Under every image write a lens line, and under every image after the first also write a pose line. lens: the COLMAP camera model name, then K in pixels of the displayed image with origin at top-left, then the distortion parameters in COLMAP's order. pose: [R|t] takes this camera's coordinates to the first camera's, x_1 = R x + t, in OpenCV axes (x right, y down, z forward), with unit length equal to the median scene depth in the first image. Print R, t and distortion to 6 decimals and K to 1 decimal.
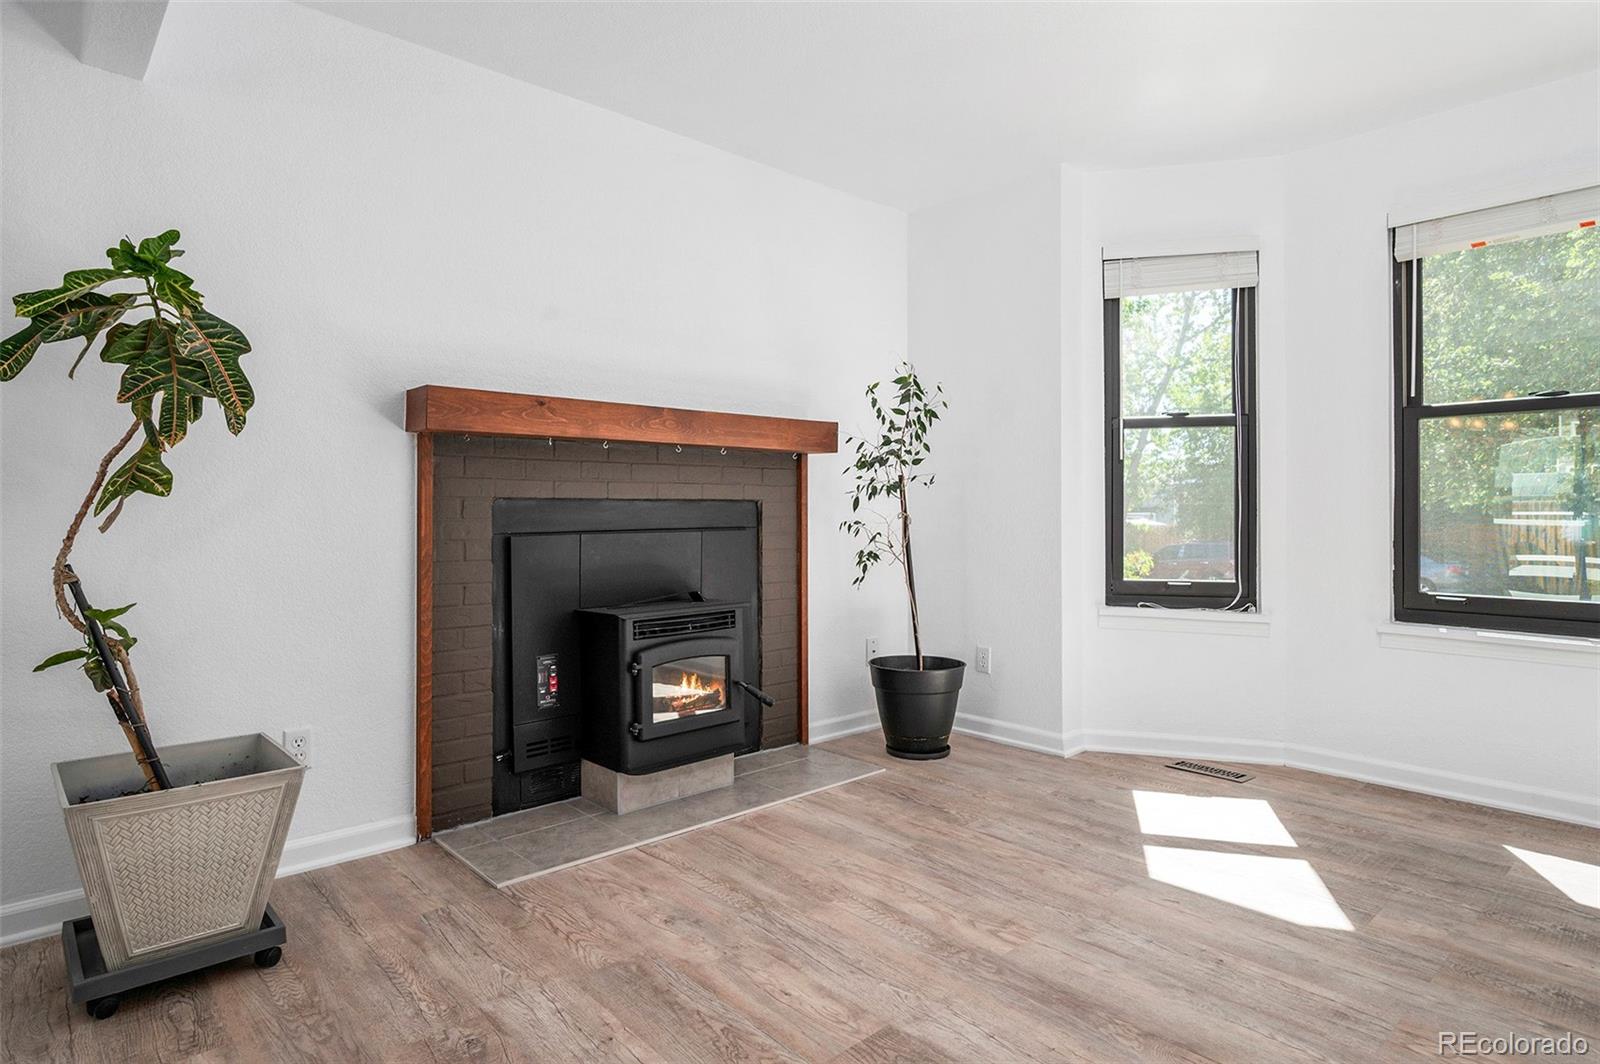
lens RADIAL K [[879.6, 0, 794.8], [0, 879.6, 516.4], [0, 0, 1]] dist [-0.006199, 0.000422]
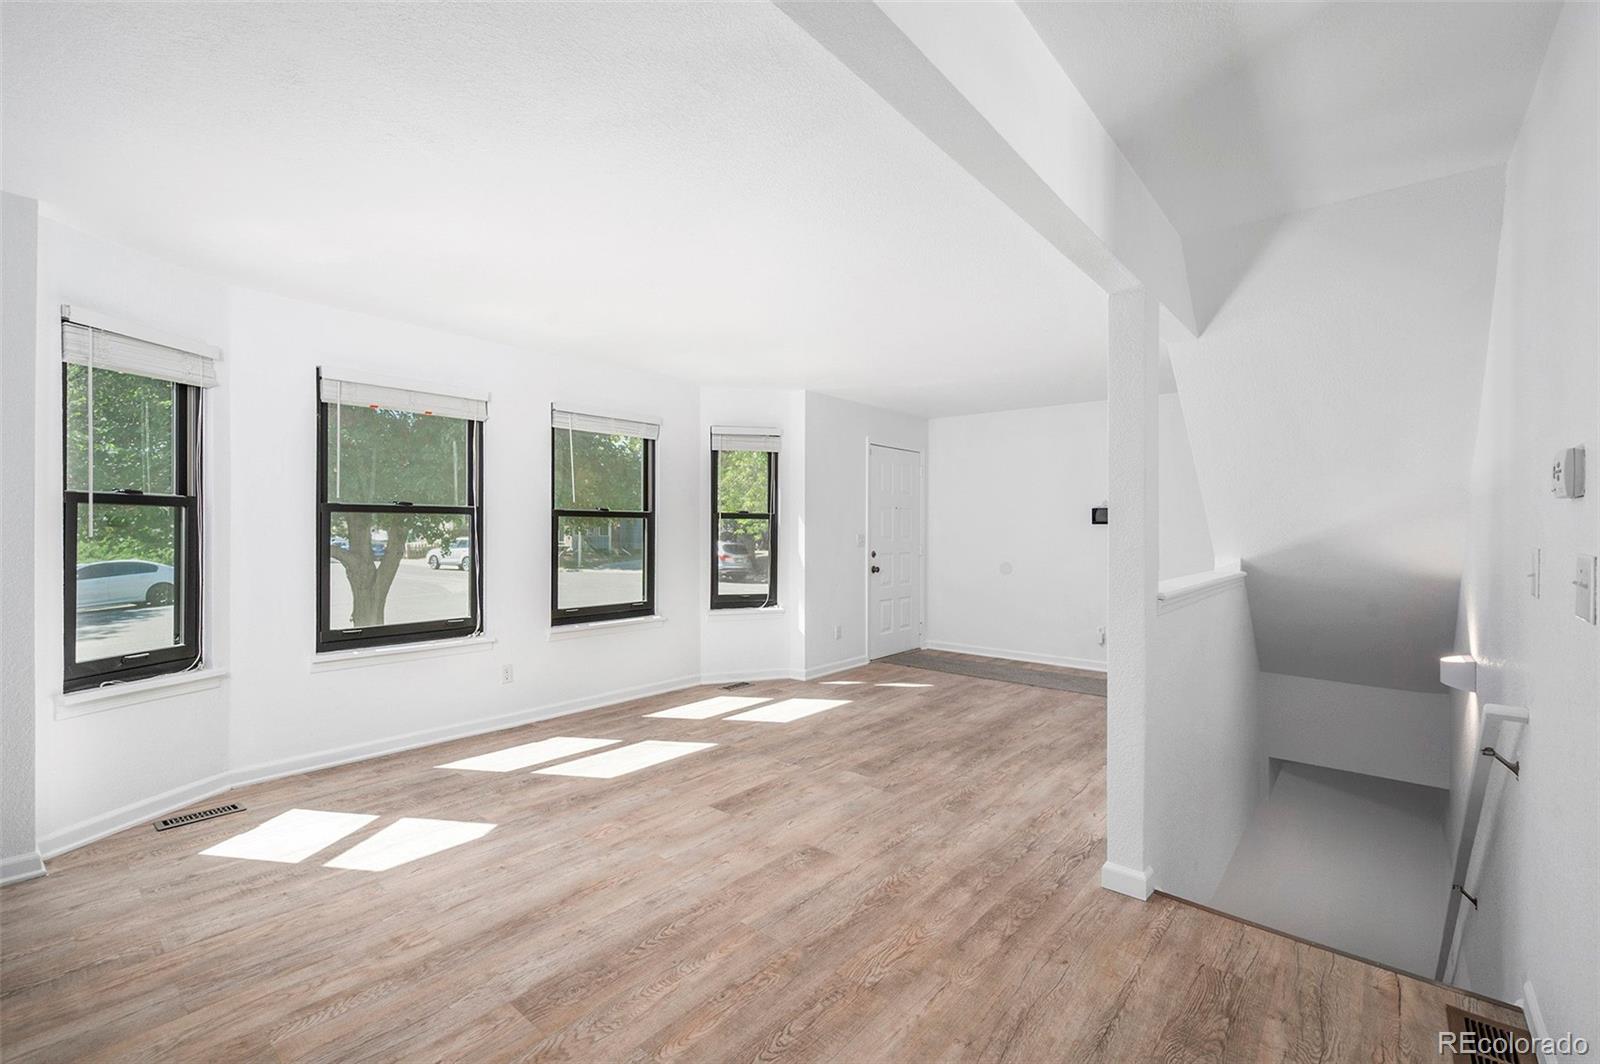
lens RADIAL K [[696.7, 0, 806.6], [0, 696.7, 525.9], [0, 0, 1]] dist [-0.002365, -0.000316]
pose [[-0.146421, 0.004049, 0.989214, -0.620619], [0.002812, 0.999989, -0.003677, -0.090700], [-0.989218, 0.002243, -0.146431, 0.426640]]
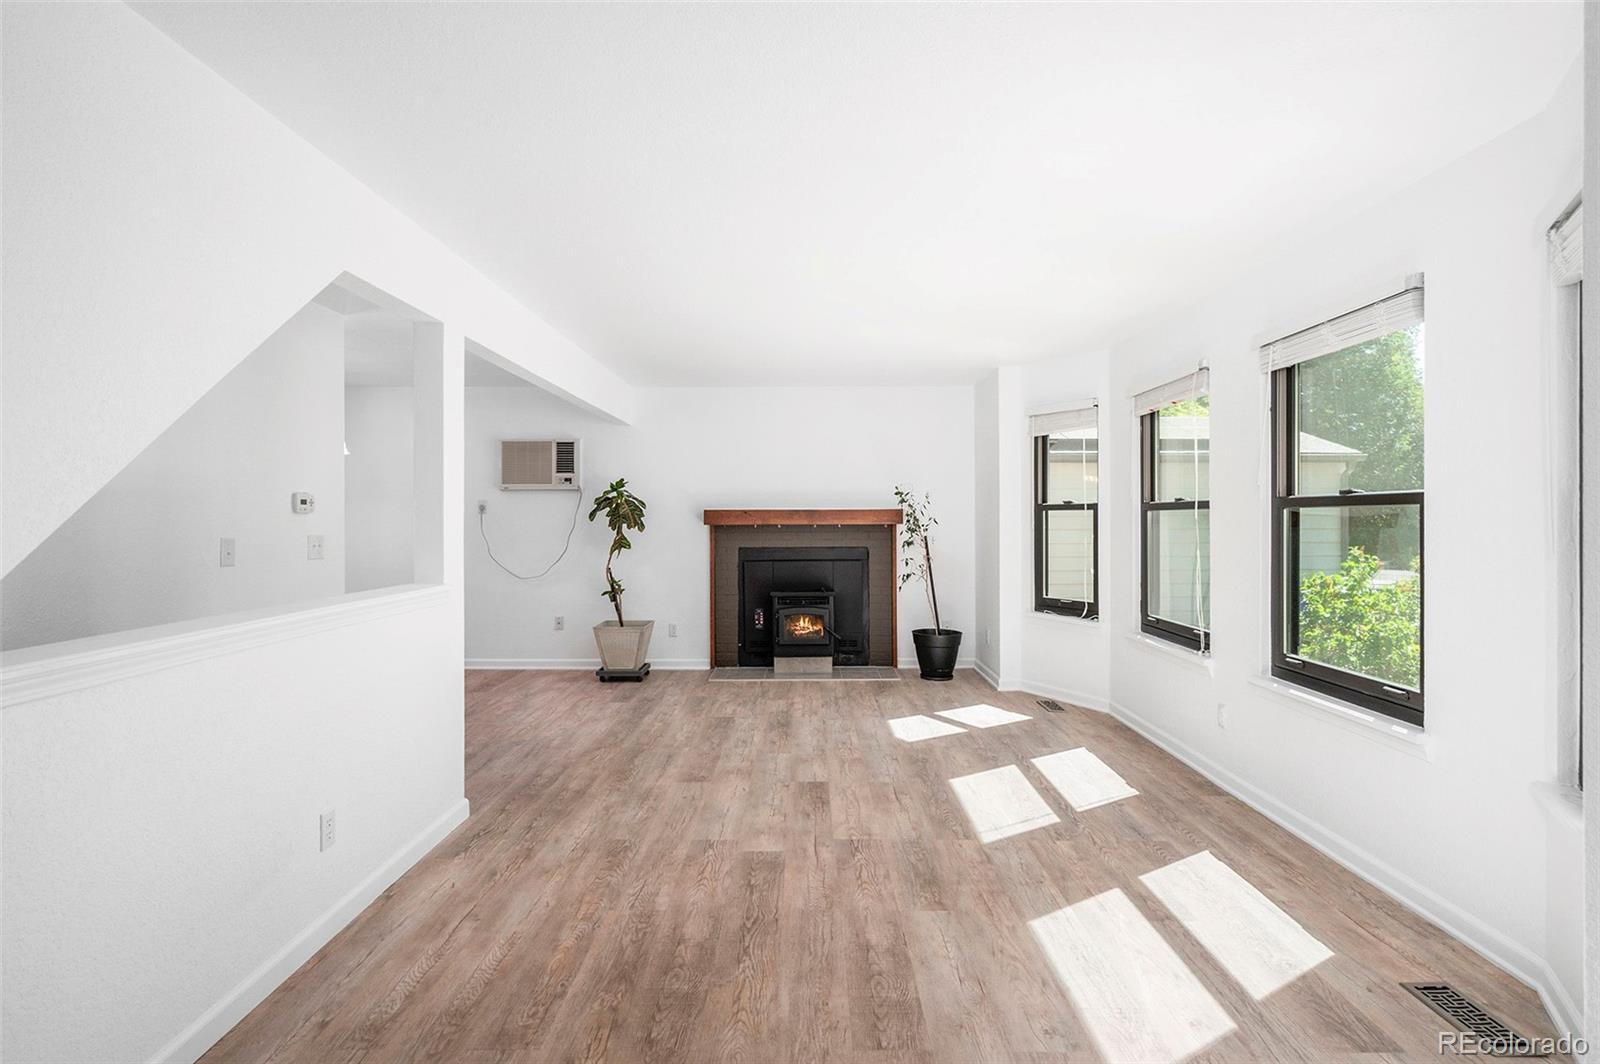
lens RADIAL K [[767.7, 0, 793.8], [0, 767.7, 518.0], [0, 0, 1]] dist [0.003229, 0.000114]
pose [[0.734561, -0.000259, -0.678542, 1.350032], [-0.003711, 0.999983, -0.004399, -0.098945], [0.678532, 0.005749, 0.734548, -0.592647]]
